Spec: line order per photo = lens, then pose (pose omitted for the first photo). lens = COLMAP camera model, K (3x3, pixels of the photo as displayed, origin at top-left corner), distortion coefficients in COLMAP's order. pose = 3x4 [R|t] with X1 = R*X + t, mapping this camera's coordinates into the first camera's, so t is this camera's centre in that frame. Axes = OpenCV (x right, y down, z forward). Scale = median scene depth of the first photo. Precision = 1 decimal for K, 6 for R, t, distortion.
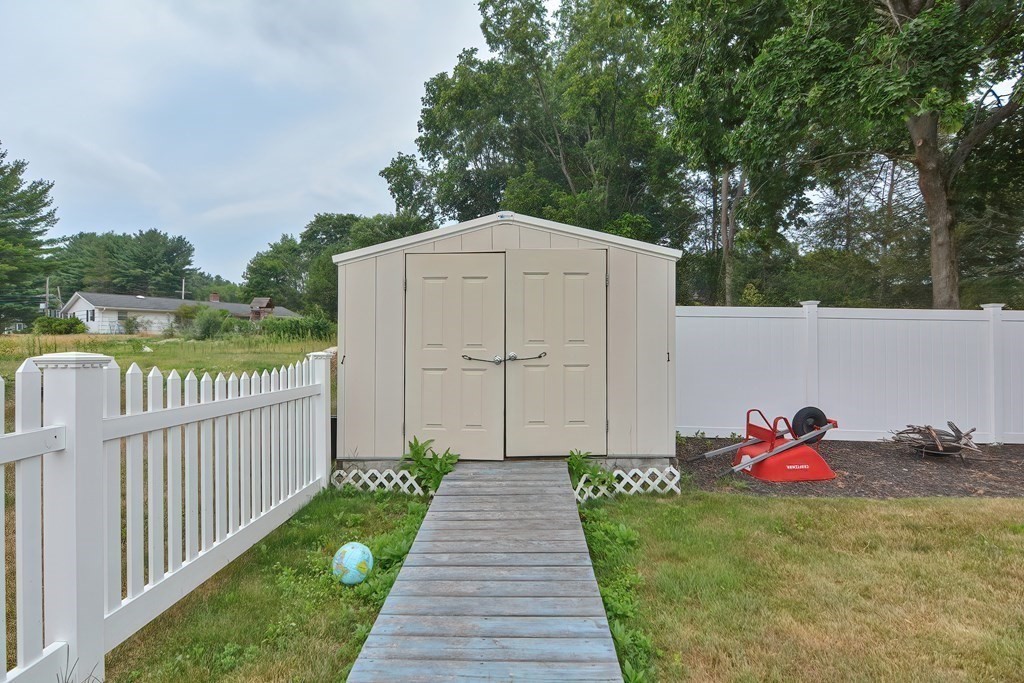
lens RADIAL K [[495.3, 0, 512.7], [0, 495.3, 345.9], [0, 0, 1]] dist [0.002664, -0.007347]
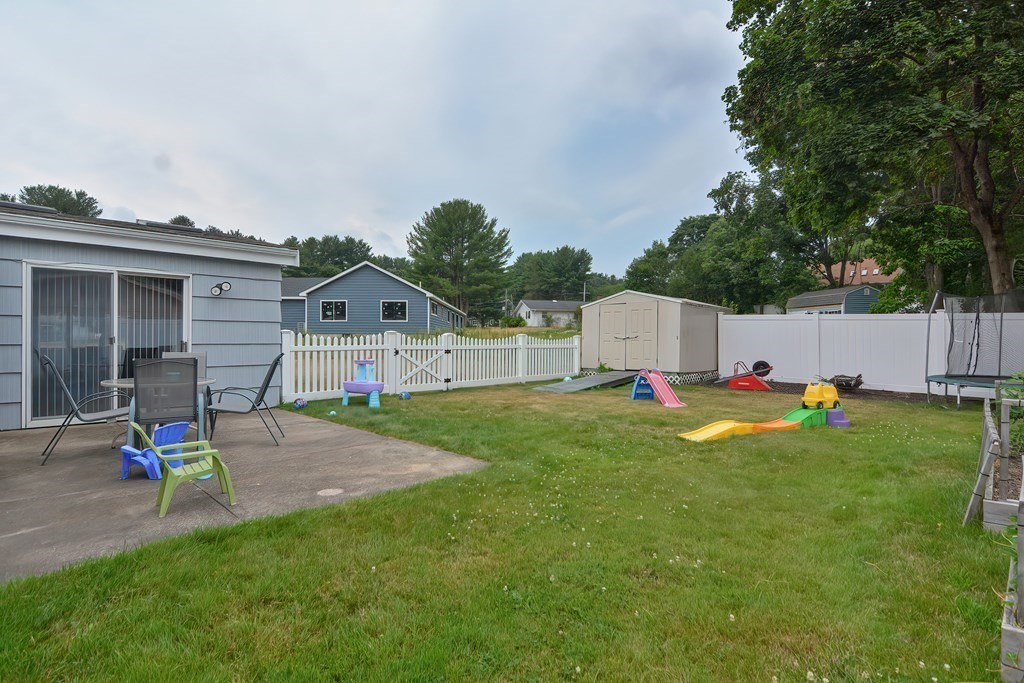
lens RADIAL K [[495.3, 0, 510.9], [0, 495.3, 339.6], [0, 0, 1]] dist [0.002664, -0.007347]
pose [[0.736703, 0.010661, -0.676132, 0.124829], [-0.006232, 0.999940, 0.008976, 0.001065], [0.676187, -0.002399, 0.736726, -0.142762]]
